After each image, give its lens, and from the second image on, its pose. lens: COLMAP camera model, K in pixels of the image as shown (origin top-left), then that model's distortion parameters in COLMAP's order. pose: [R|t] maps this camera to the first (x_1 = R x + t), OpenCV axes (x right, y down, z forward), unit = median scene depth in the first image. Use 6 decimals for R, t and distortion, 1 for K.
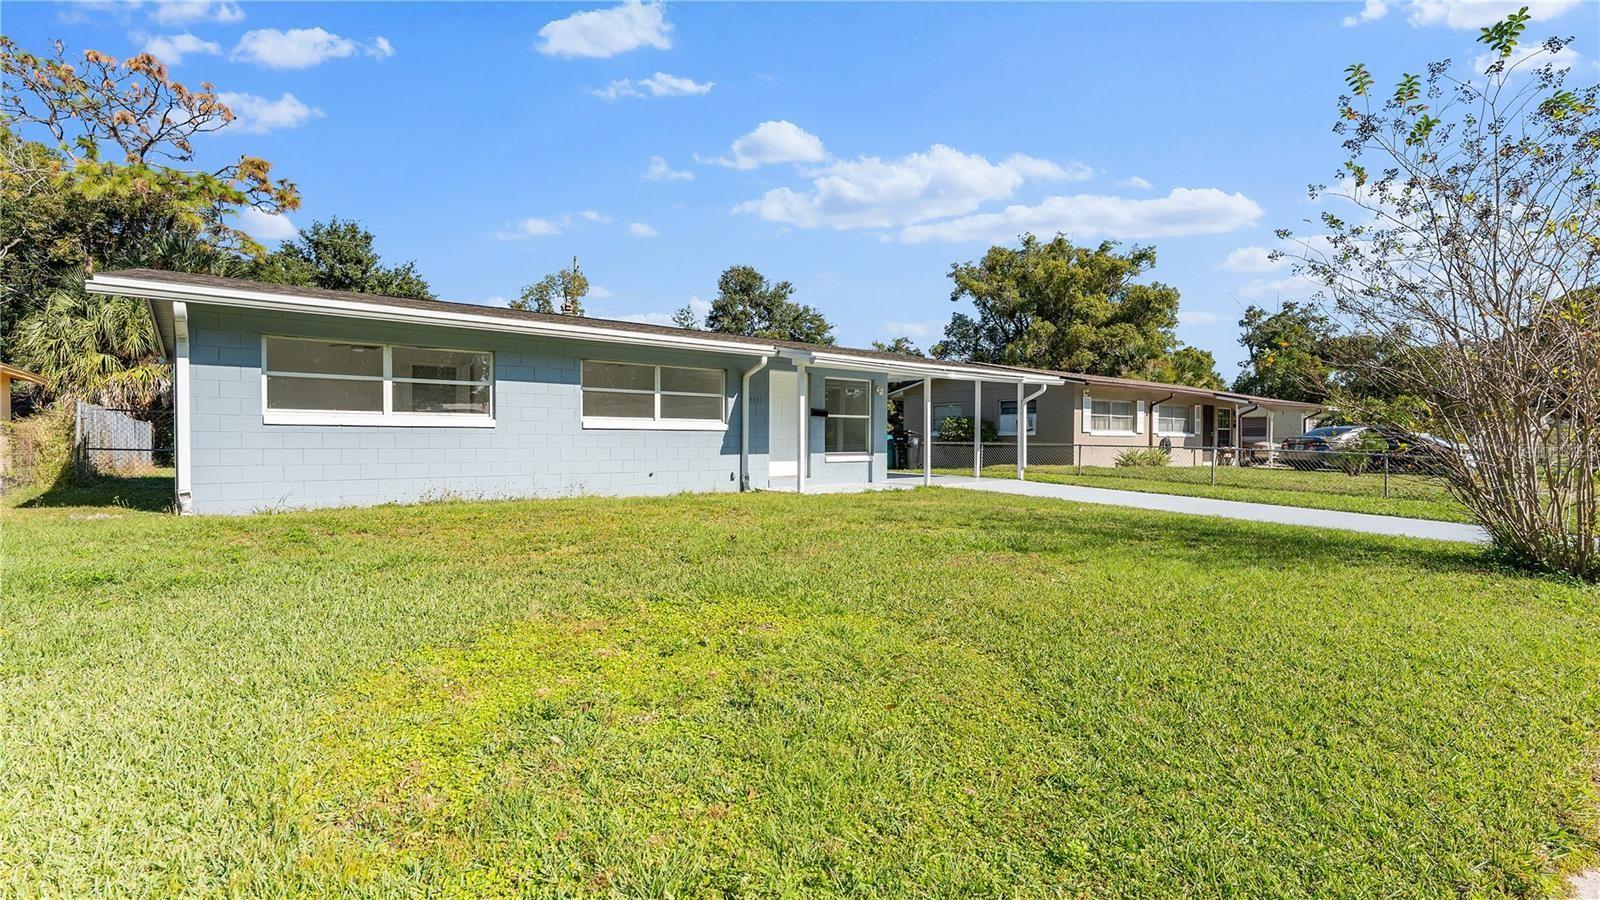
lens RADIAL K [[745.1, 0, 800.0], [0, 745.1, 450.0], [0, 0, 1]] dist [-0.002607, -0.001307]
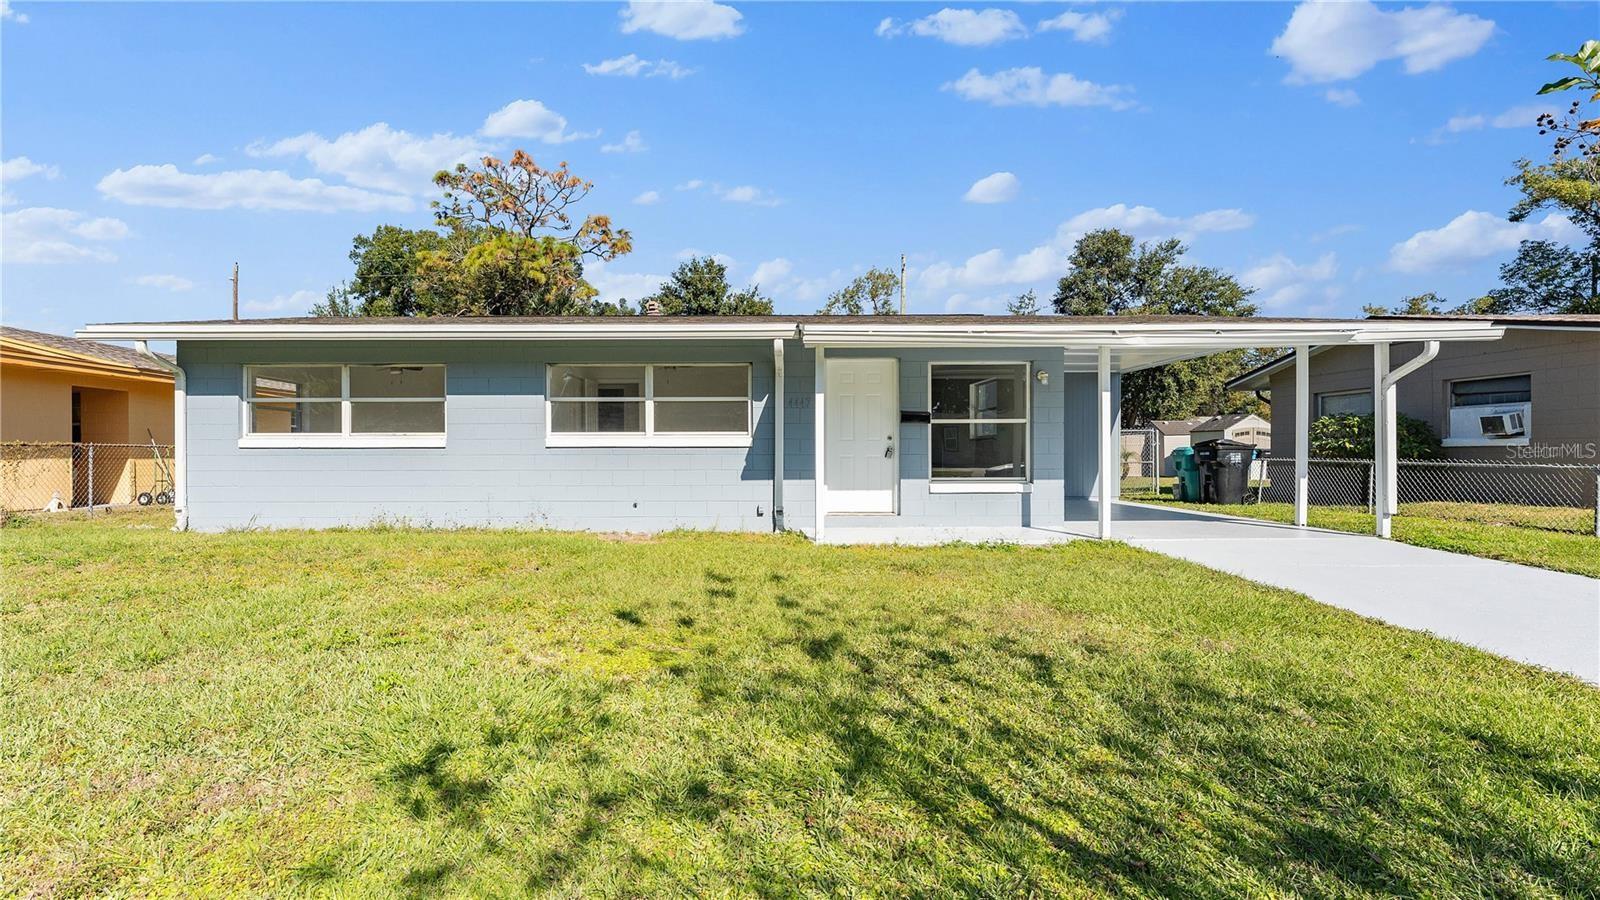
lens RADIAL K [[745.1, 0, 800.0], [0, 745.1, 450.0], [0, 0, 1]] dist [-0.002607, -0.001307]
pose [[0.769861, -0.006018, -0.638184, 0.345428], [-0.003373, 0.999903, -0.013499, -0.011498], [0.638203, 0.012545, 0.769766, 0.406078]]
